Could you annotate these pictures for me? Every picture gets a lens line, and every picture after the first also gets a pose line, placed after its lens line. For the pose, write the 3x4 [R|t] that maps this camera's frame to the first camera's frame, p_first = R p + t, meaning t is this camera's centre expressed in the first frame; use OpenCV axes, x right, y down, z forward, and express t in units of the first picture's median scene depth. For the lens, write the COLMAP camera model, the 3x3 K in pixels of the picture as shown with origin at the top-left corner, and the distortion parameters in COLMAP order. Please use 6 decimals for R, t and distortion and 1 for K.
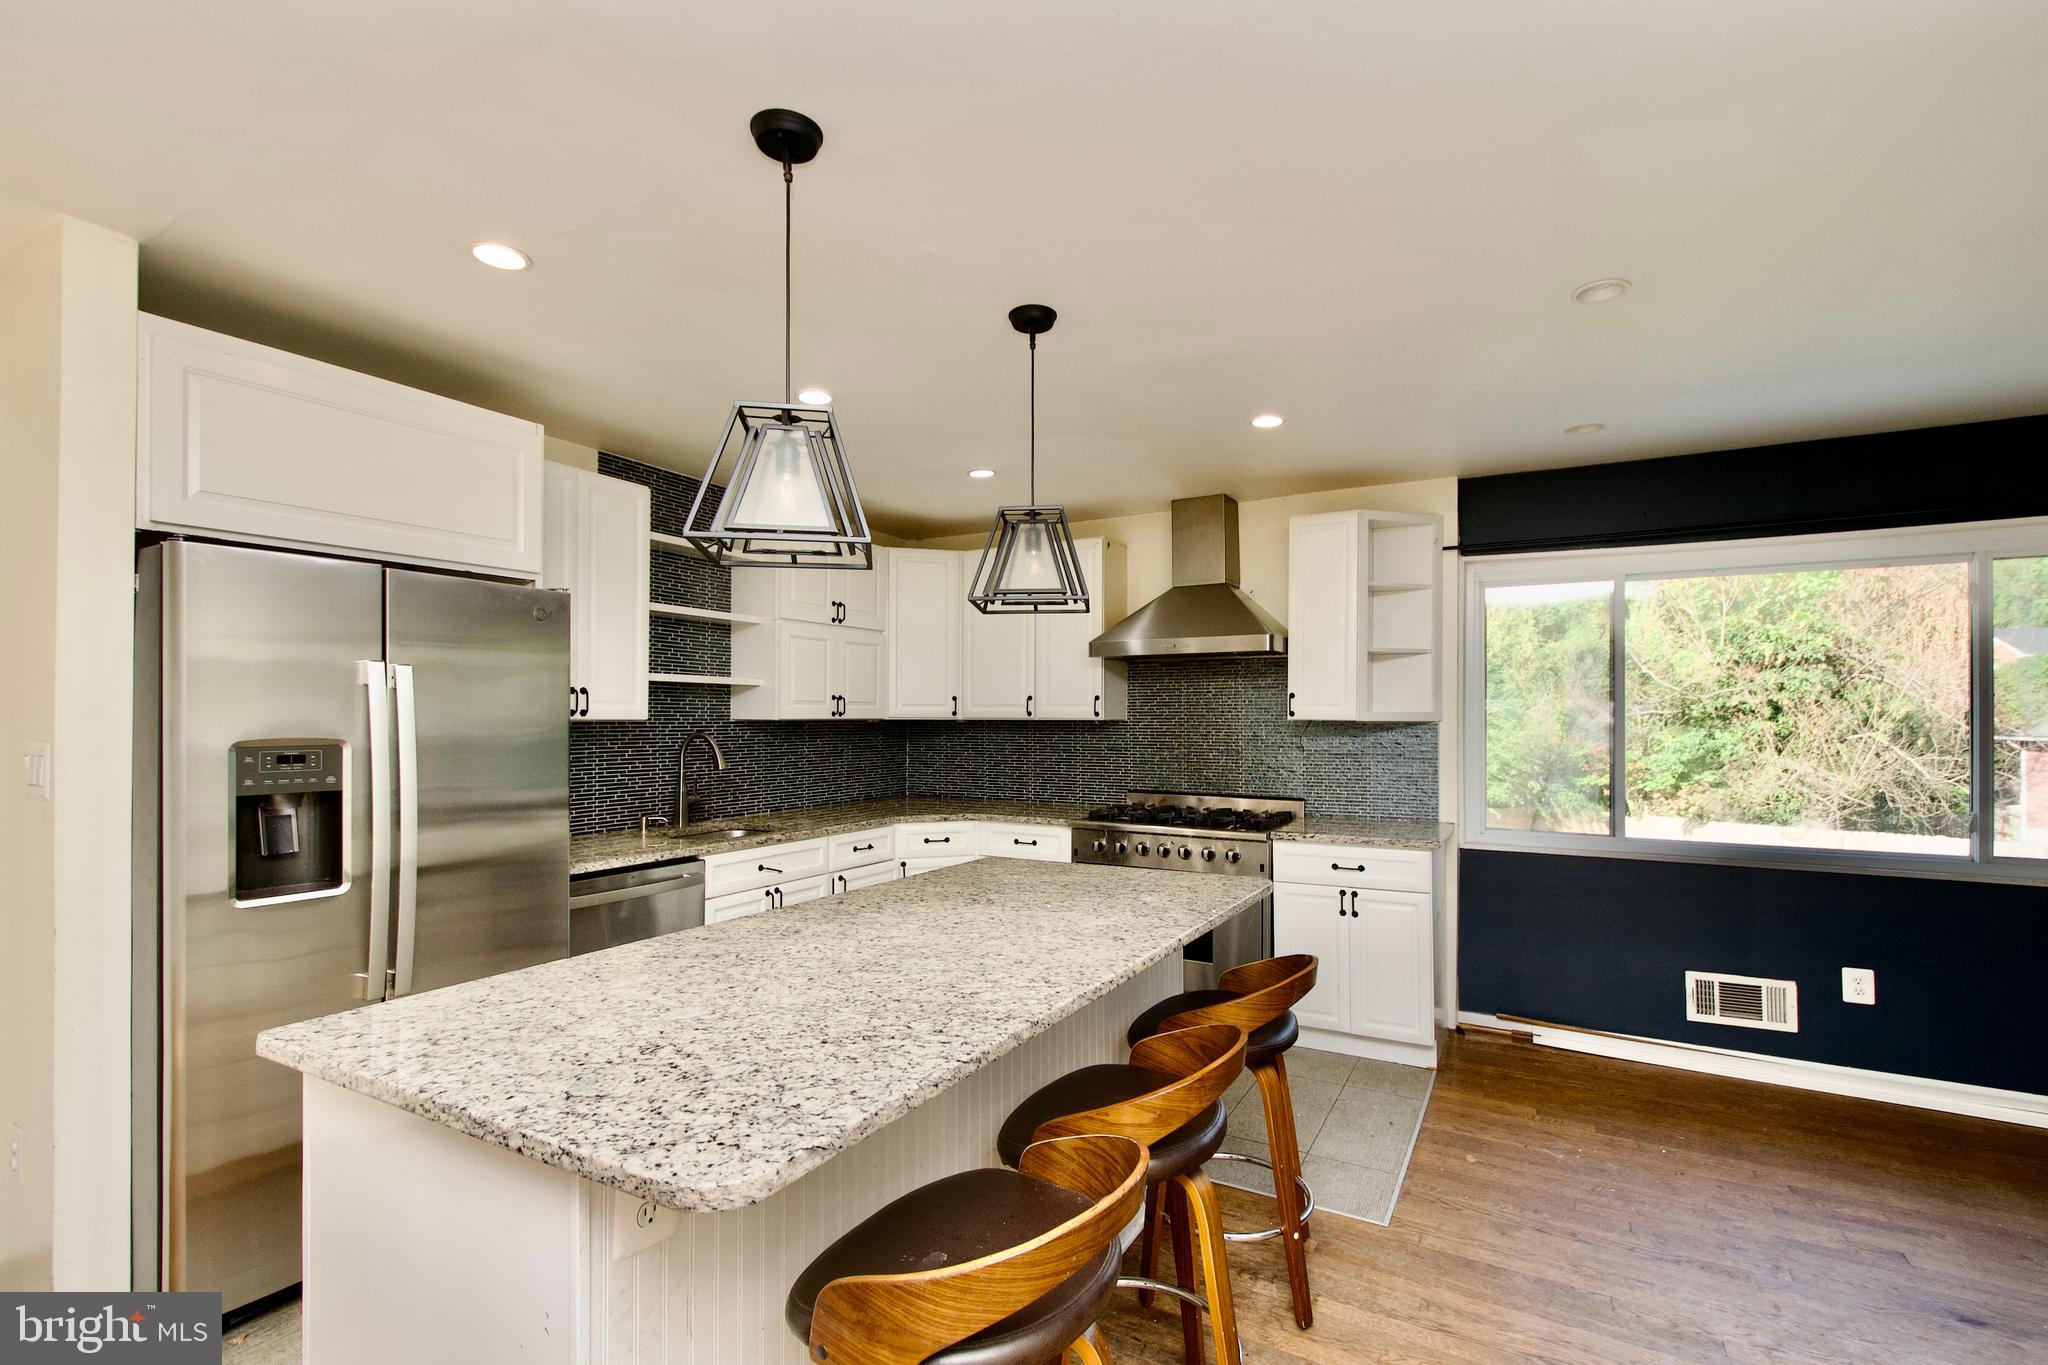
lens RADIAL K [[906.5, 0, 1038.2], [0, 906.5, 710.8], [0, 0, 1]] dist [0.009766, -0.005657]
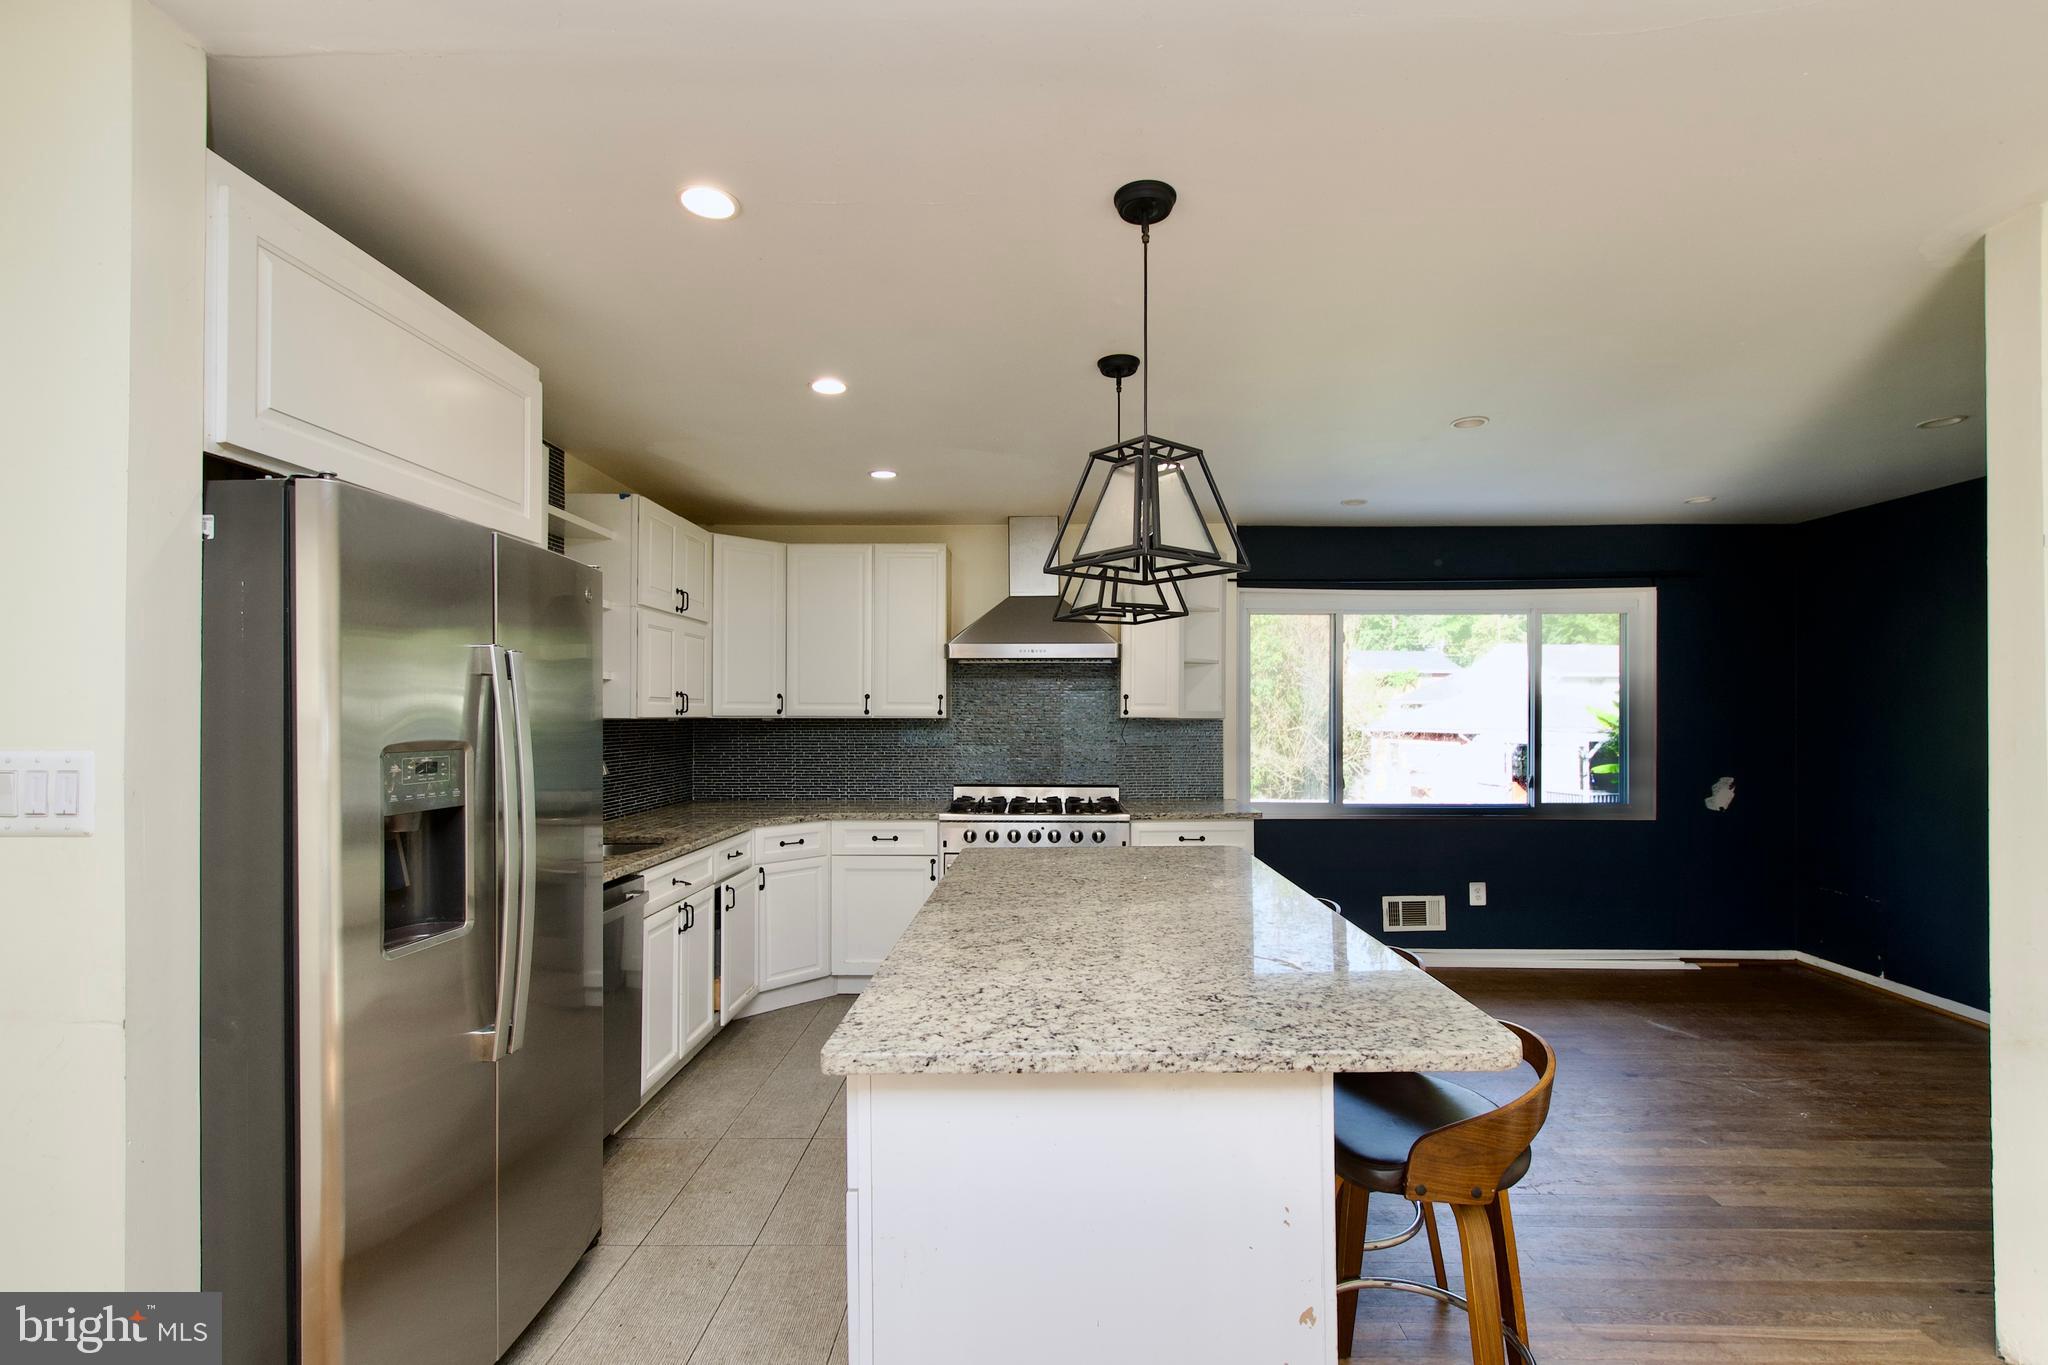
lens RADIAL K [[906.5, 0, 1036.1], [0, 906.5, 711.8], [0, 0, 1]] dist [0.009766, -0.005657]
pose [[0.878816, 0.001402, 0.477159, -0.406119], [-0.002528, 0.999995, 0.001718, 0.000951], [-0.477154, -0.002716, 0.878815, 0.029374]]
